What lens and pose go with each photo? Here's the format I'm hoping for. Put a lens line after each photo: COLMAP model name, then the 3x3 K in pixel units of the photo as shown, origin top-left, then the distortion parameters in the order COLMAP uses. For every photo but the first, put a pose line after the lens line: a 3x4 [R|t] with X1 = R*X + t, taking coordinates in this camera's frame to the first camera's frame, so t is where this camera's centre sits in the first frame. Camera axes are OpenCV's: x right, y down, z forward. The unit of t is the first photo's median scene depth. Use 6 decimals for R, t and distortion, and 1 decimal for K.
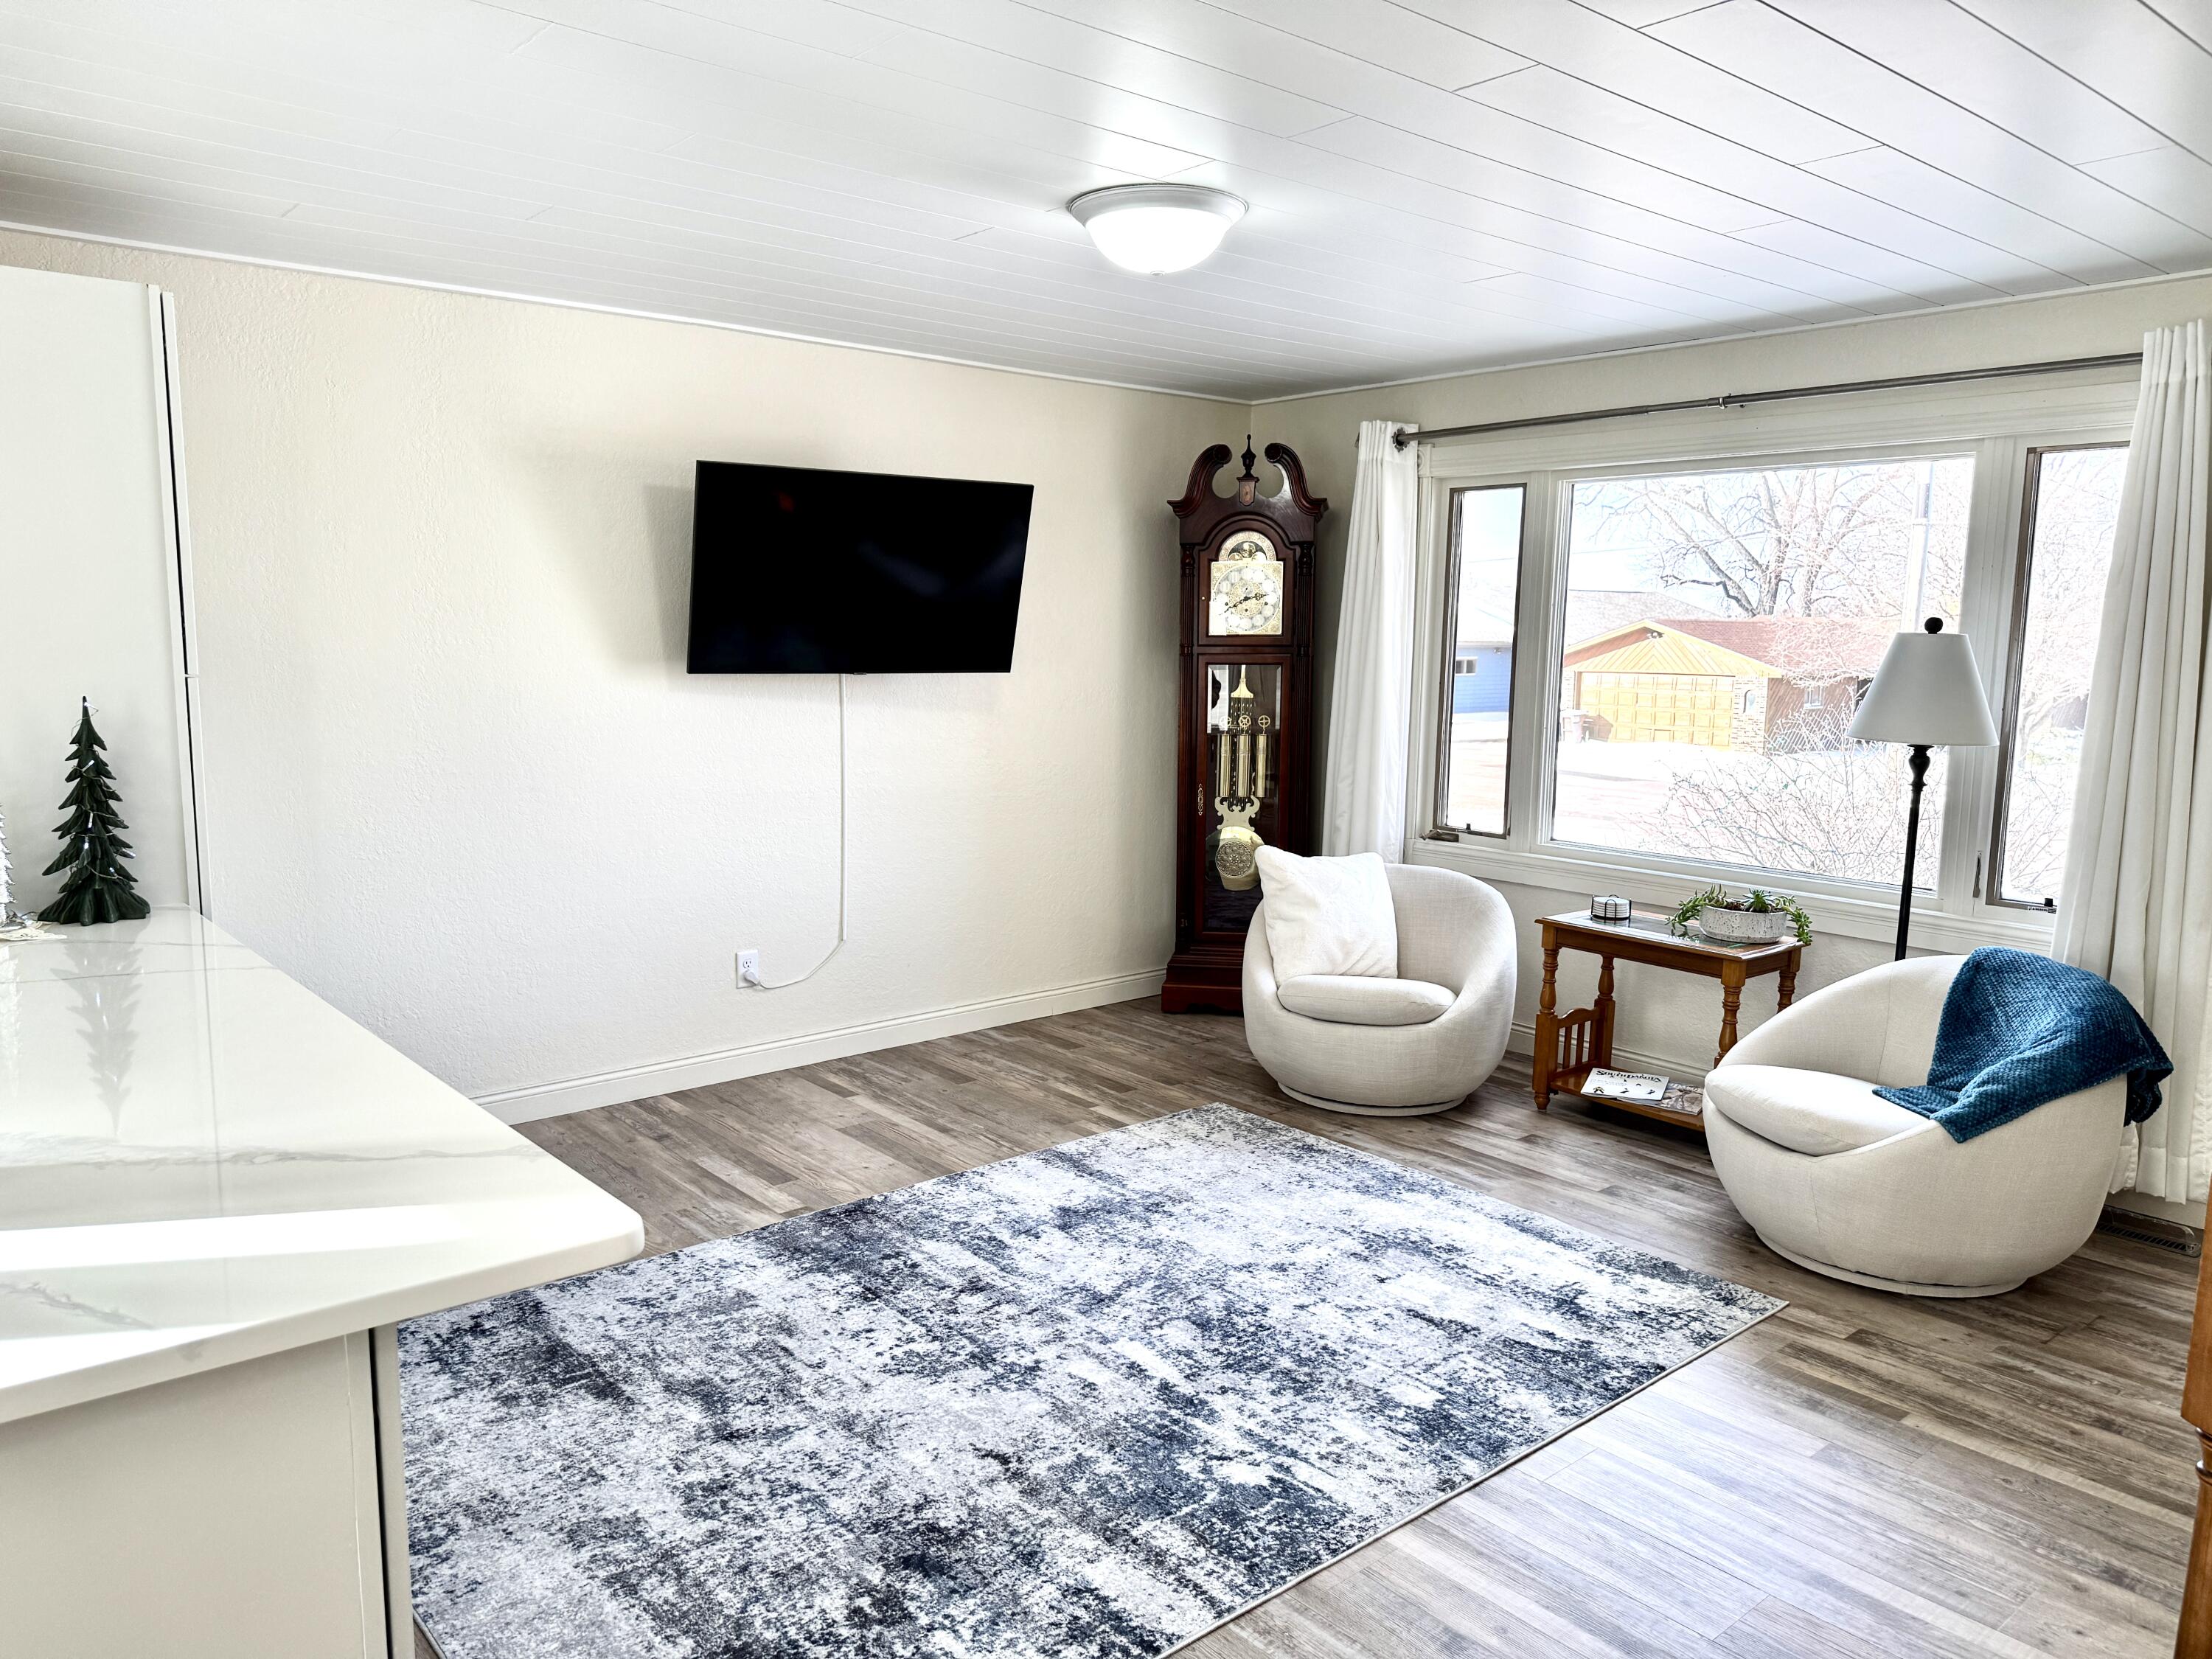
lens RADIAL K [[1539.3, 0, 1097.7], [0, 1539.3, 835.0], [0, 0, 1]] dist [0.084470, -0.111491]
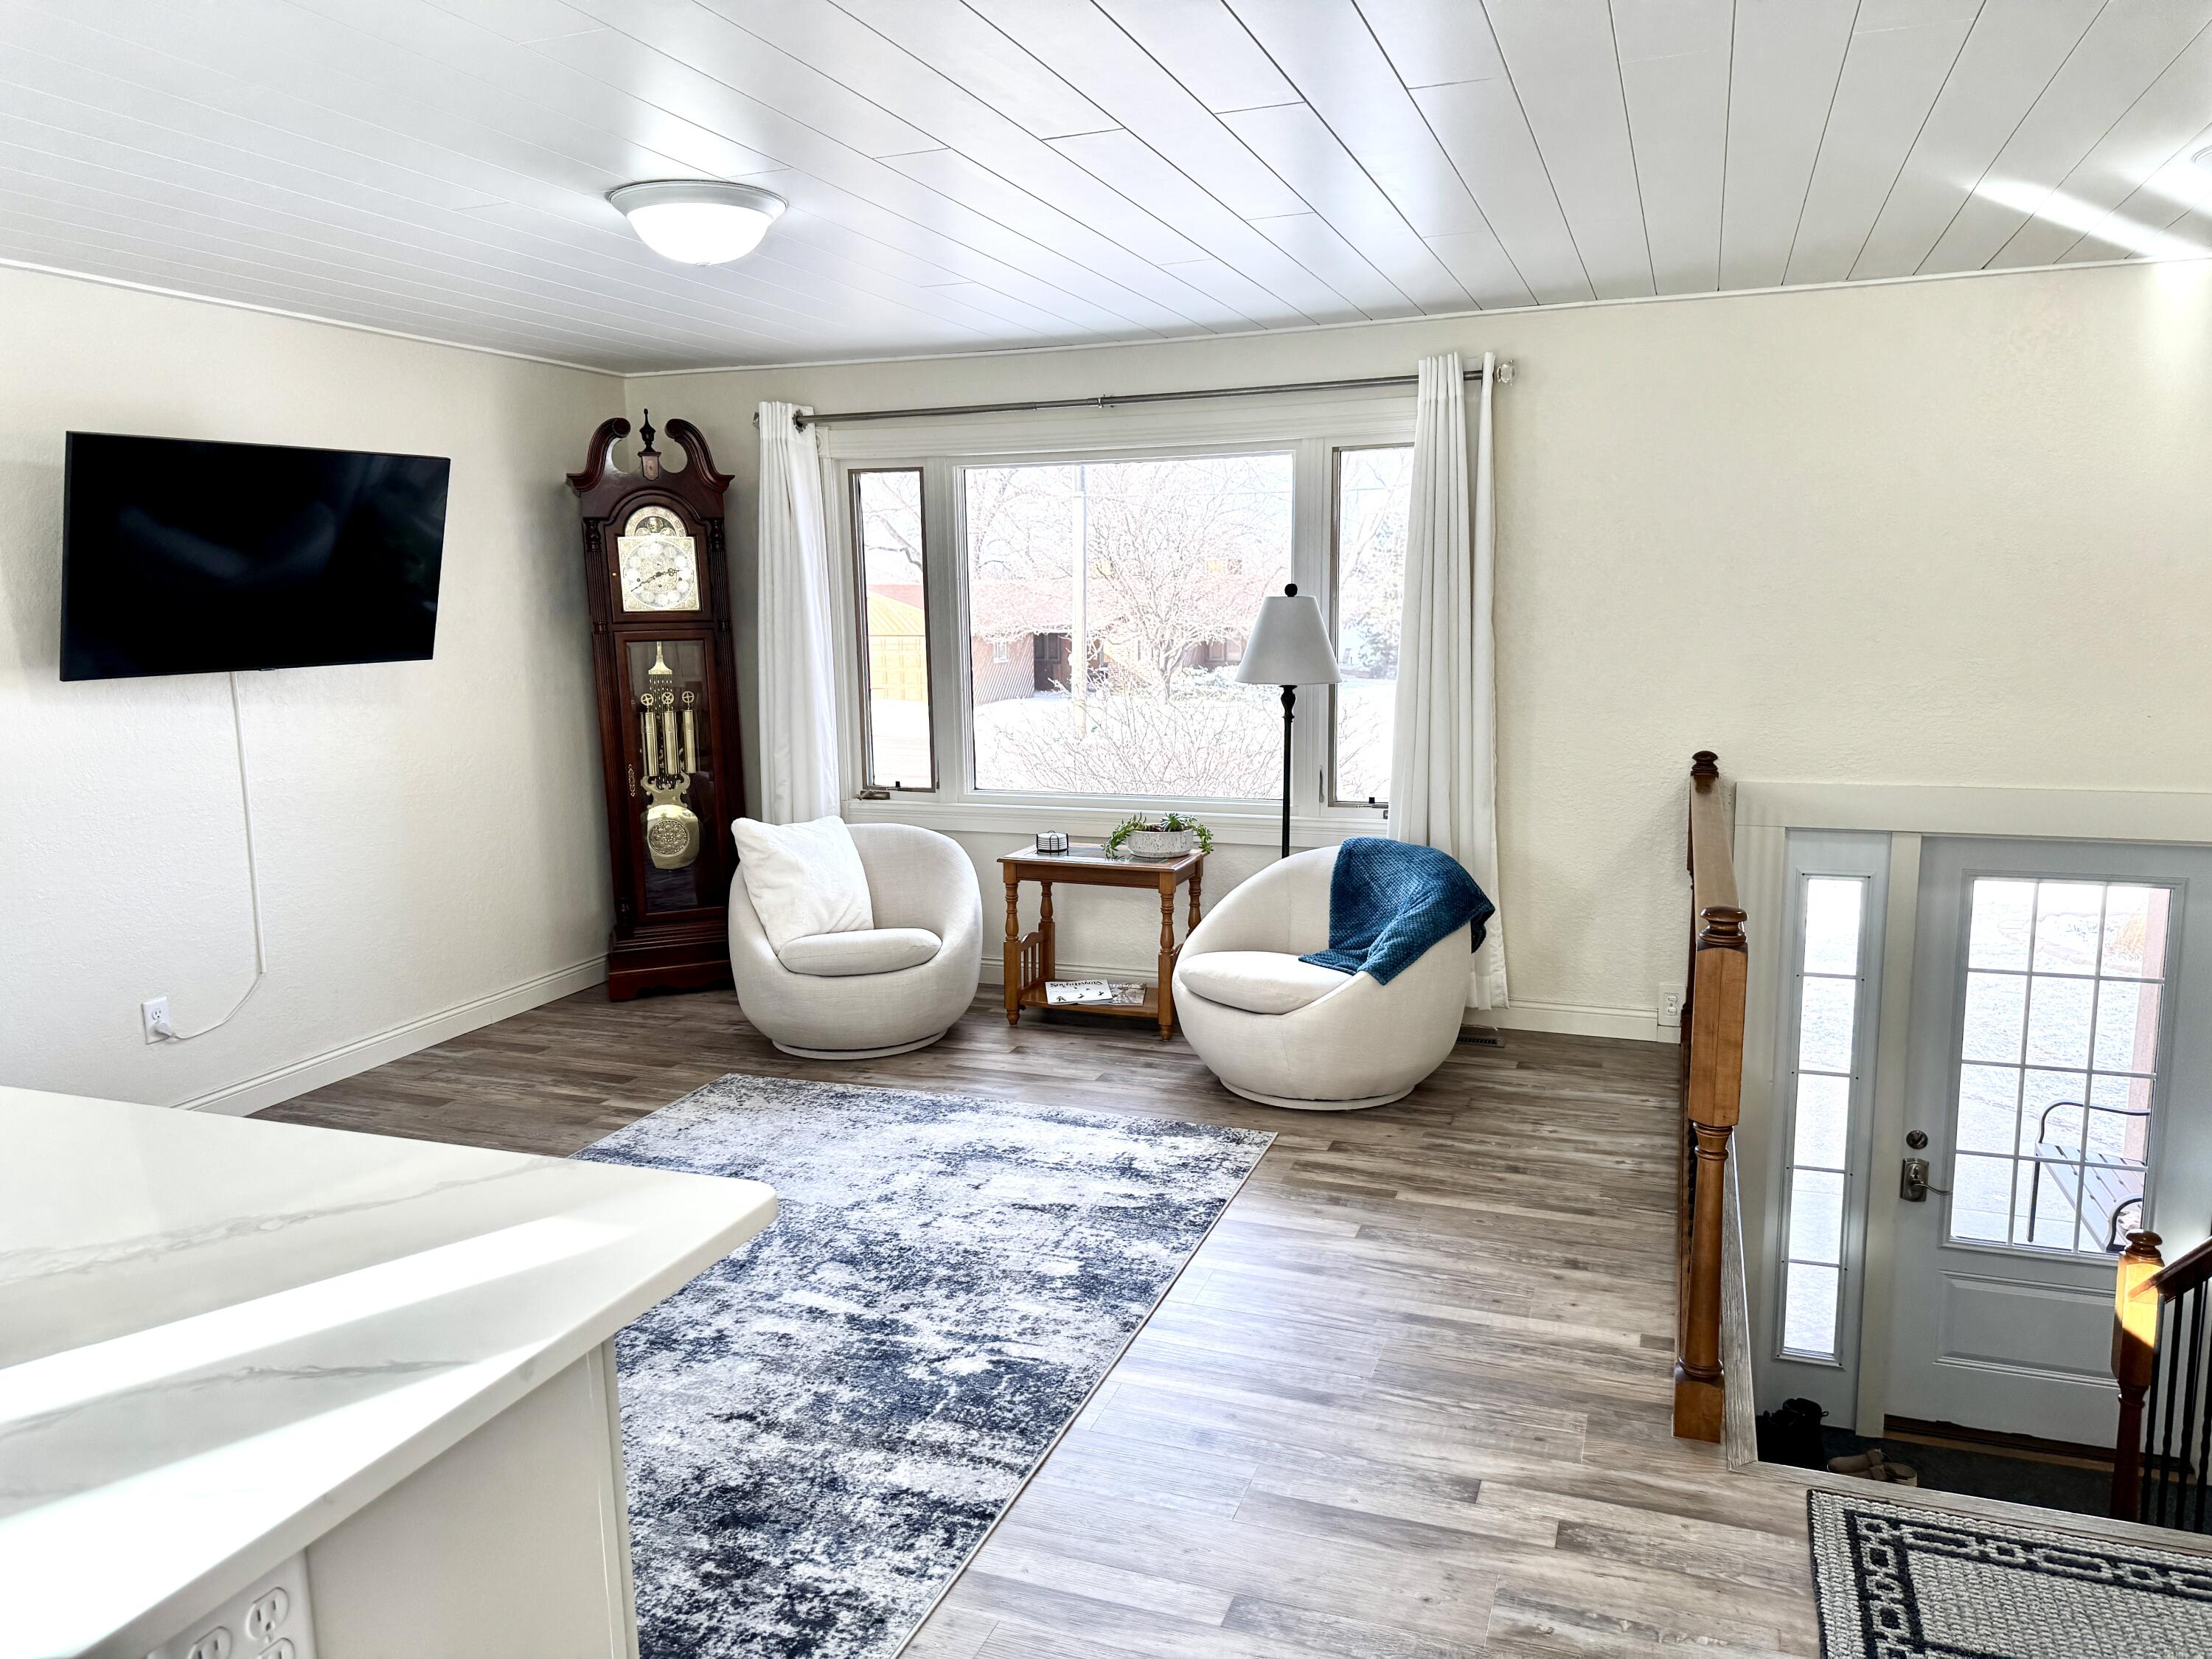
lens RADIAL K [[1539.3, 0, 1096.1], [0, 1539.3, 838.2], [0, 0, 1]] dist [0.084470, -0.111491]
pose [[0.872863, -0.104815, 0.476576, -0.289184], [0.093930, 0.994484, 0.046684, -0.009406], [-0.478840, 0.004017, 0.877893, -0.024216]]
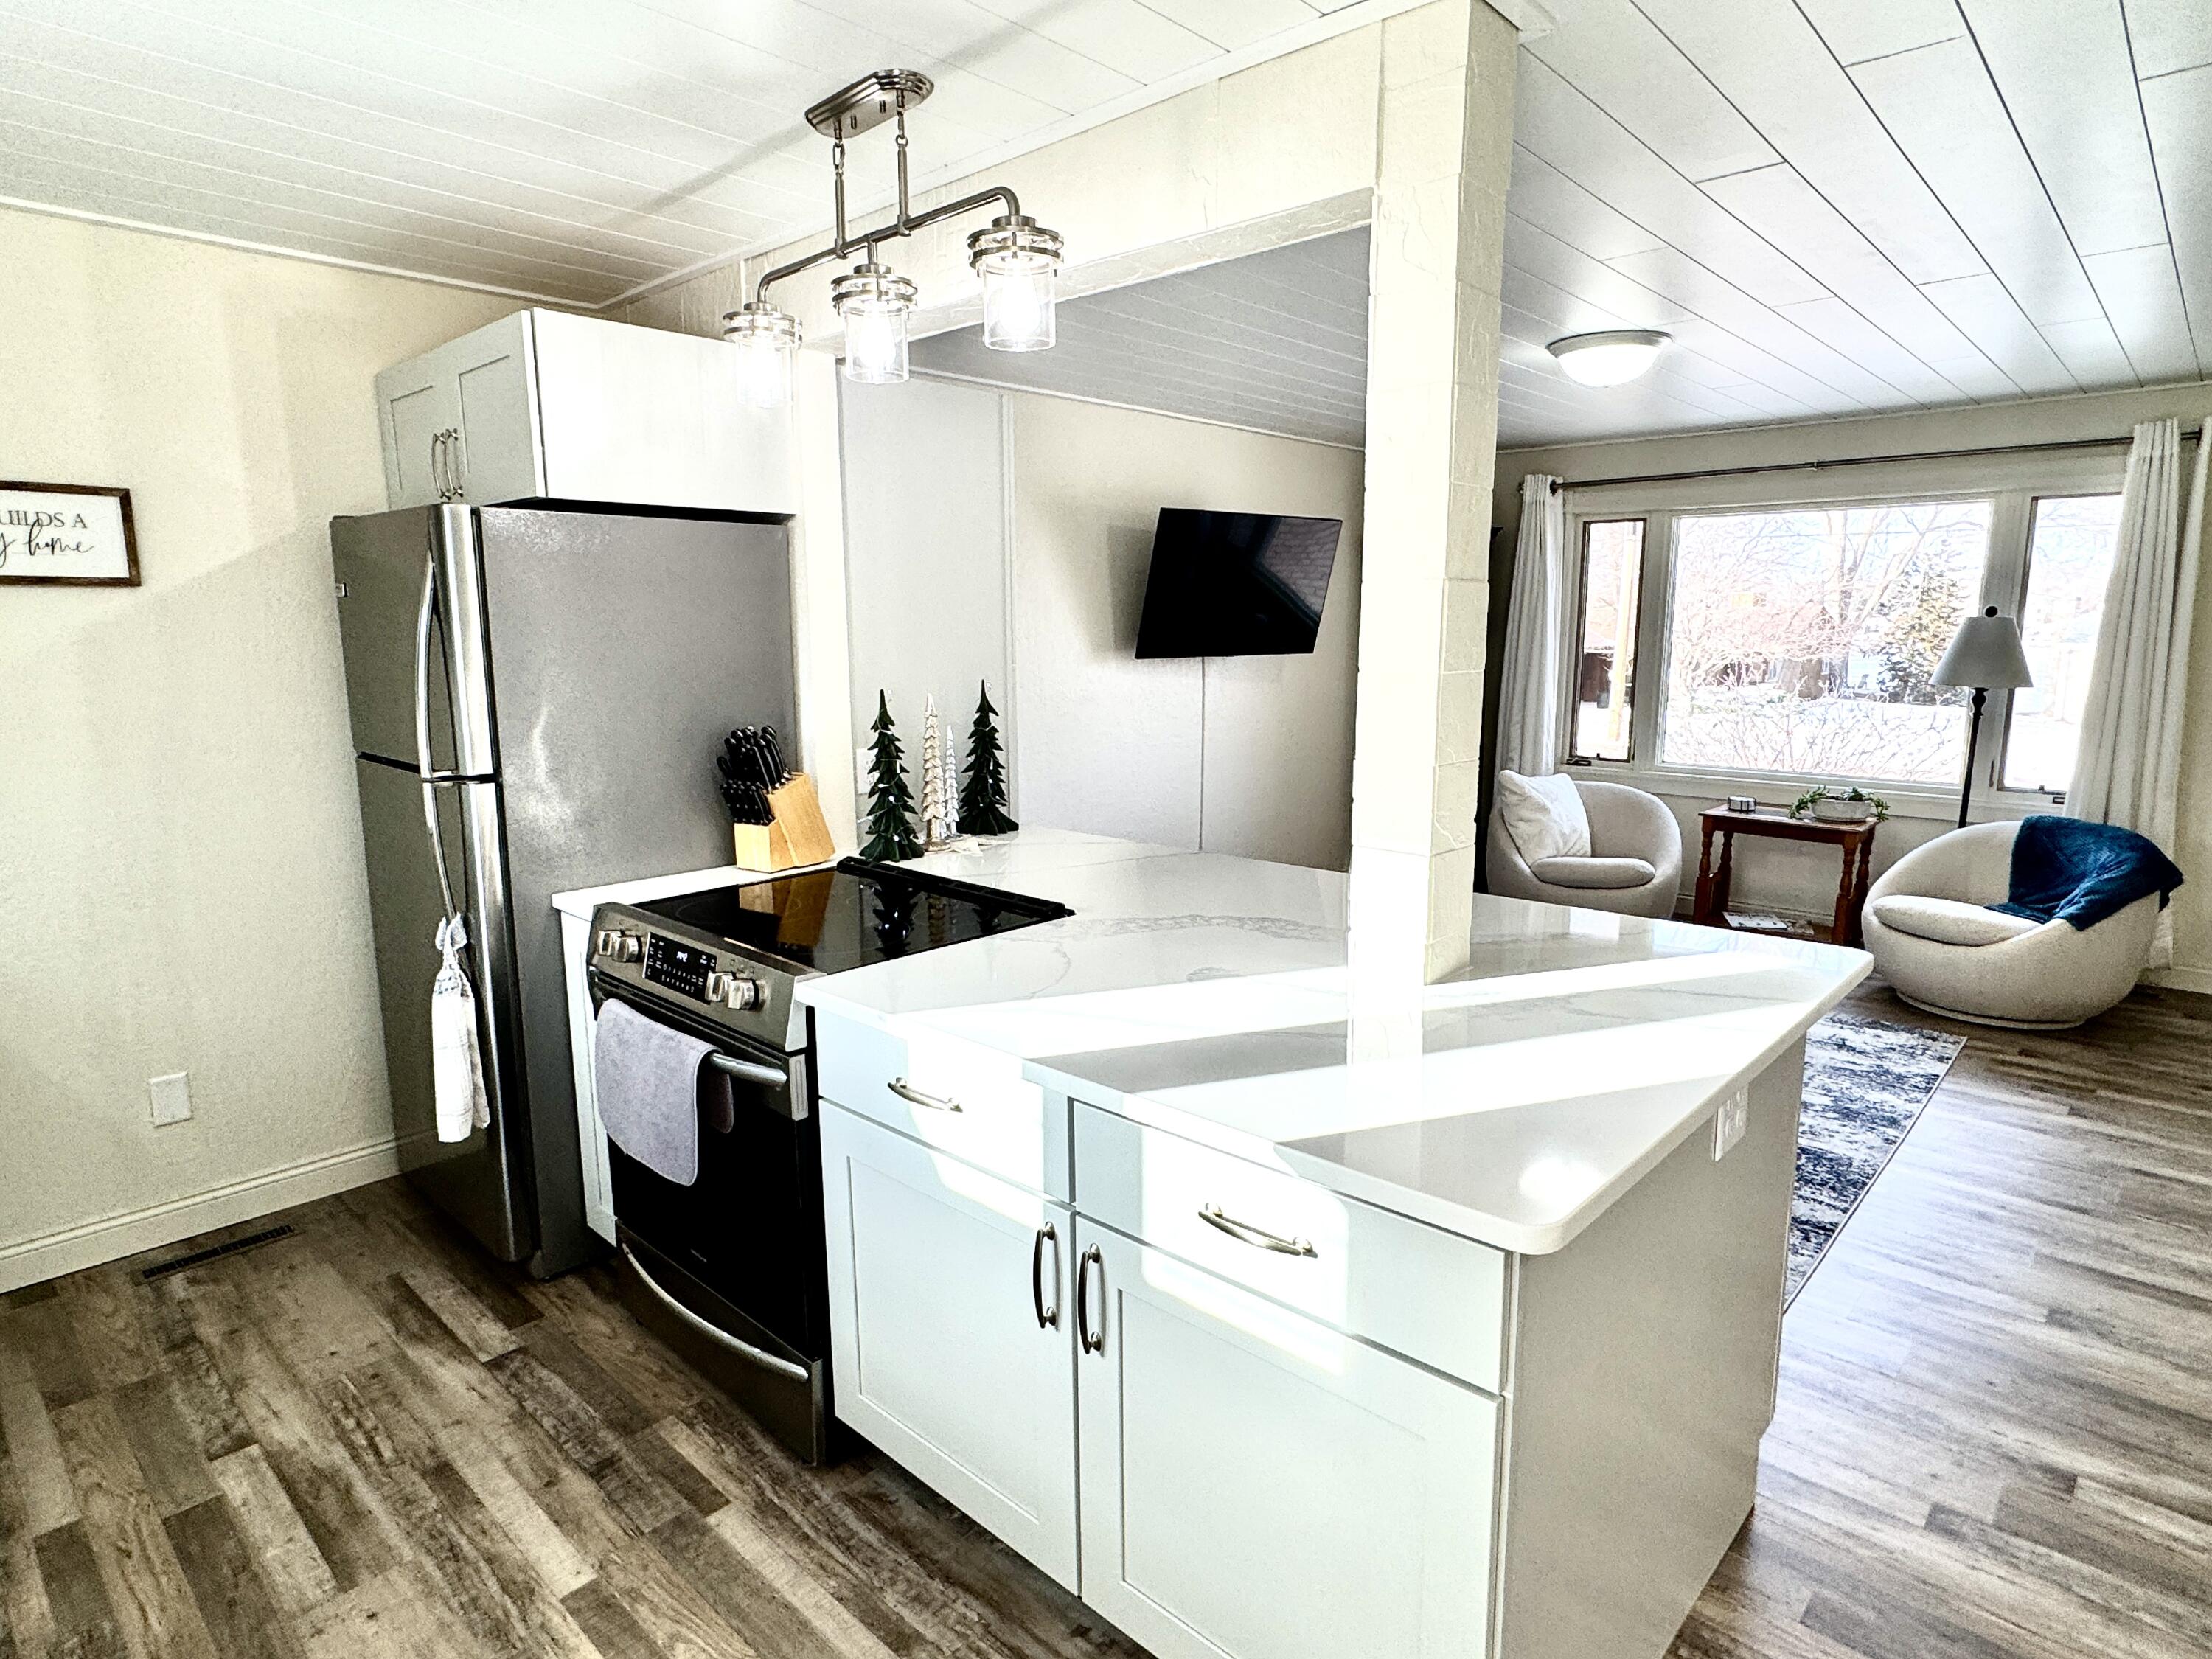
lens RADIAL K [[1212.9, 0, 1101.6], [0, 1212.9, 827.6], [0, 0, 1]] dist [-0.001033, -0.001886]
pose [[0.992676, -0.036618, 0.115122, -0.661538], [0.032746, 0.998838, 0.035350, 0.012730], [-0.116282, -0.031322, 0.992722, -0.144023]]
